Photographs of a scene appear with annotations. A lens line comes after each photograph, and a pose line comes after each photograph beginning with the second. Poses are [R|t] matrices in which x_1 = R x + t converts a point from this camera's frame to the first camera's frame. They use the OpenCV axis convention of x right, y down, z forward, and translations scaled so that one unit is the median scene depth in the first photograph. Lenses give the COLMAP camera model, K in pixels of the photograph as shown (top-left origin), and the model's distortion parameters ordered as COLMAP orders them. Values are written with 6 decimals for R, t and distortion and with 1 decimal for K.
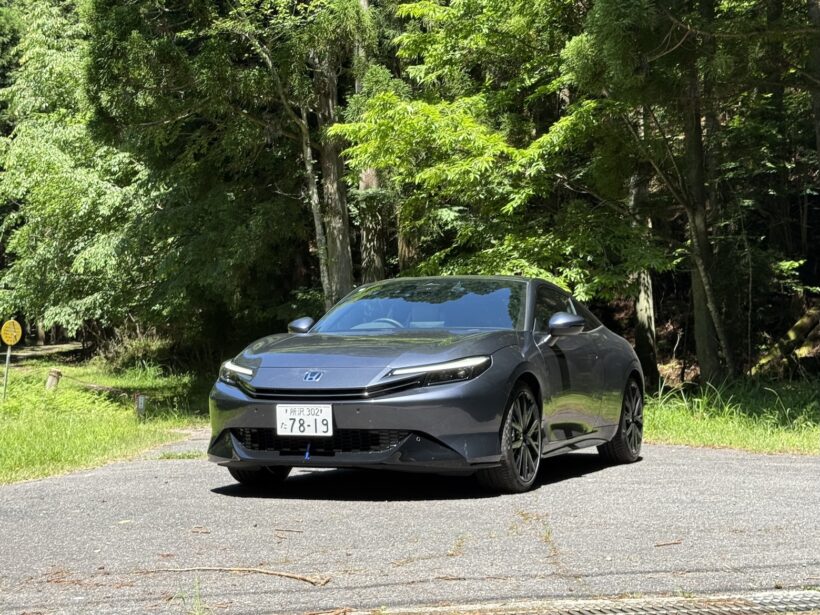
lens RADIAL K [[1432.9, 0, 413.1], [0, 1432.9, 330.3], [0, 0, 1]] dist [0.168259, -0.436093]
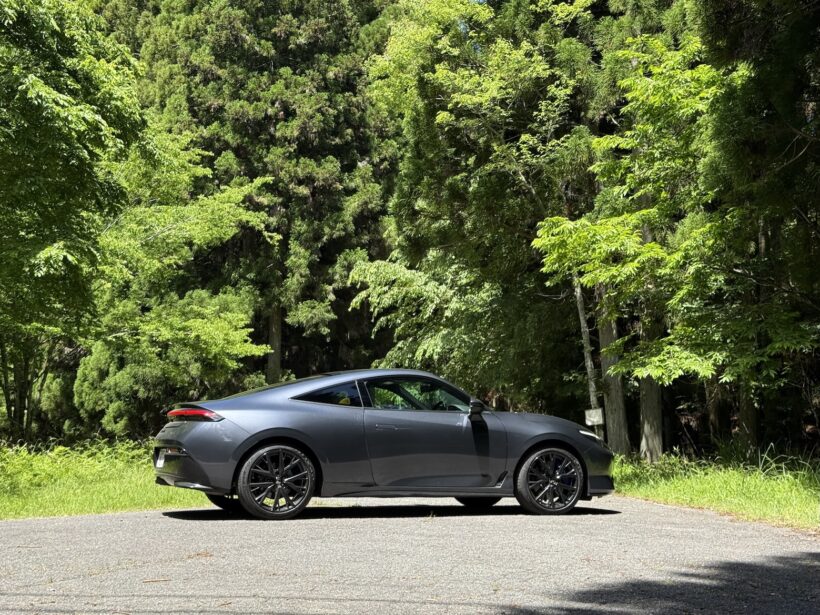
lens RADIAL K [[1152.9, 0, 410.0], [0, 1152.9, 307.5], [0, 0, 1]] dist [0.148569, -0.055491]
pose [[0.921705, -0.030506, -0.386690, 0.192886], [-0.003127, 0.996286, -0.086051, 0.001122], [0.387879, 0.080523, 0.918186, 0.044225]]
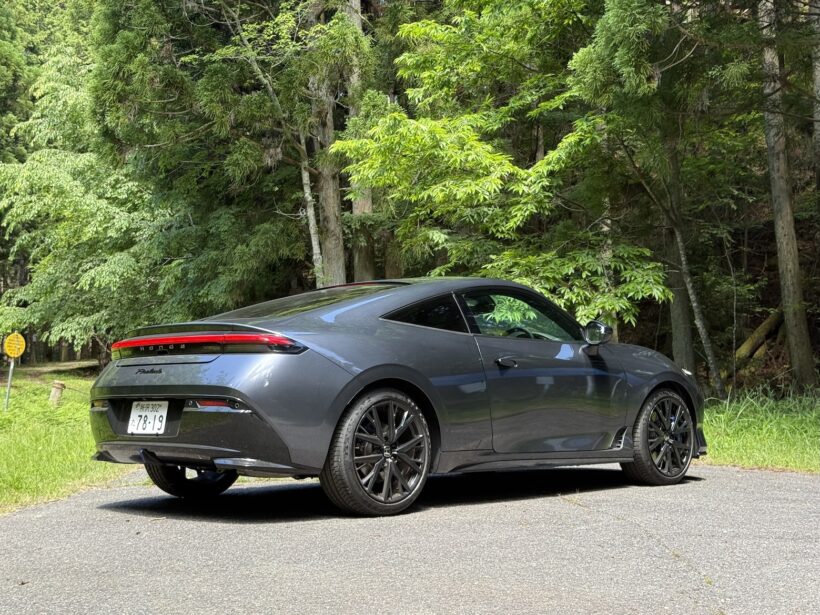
lens RADIAL K [[1152.9, 0, 410.0], [0, 1152.9, 307.5], [0, 0, 1]] dist [0.148569, -0.055491]
pose [[0.999522, 0.007344, 0.030047, -0.023311], [-0.006136, 0.999177, -0.040096, 0.006573], [-0.030316, 0.039892, 0.998744, 0.165312]]
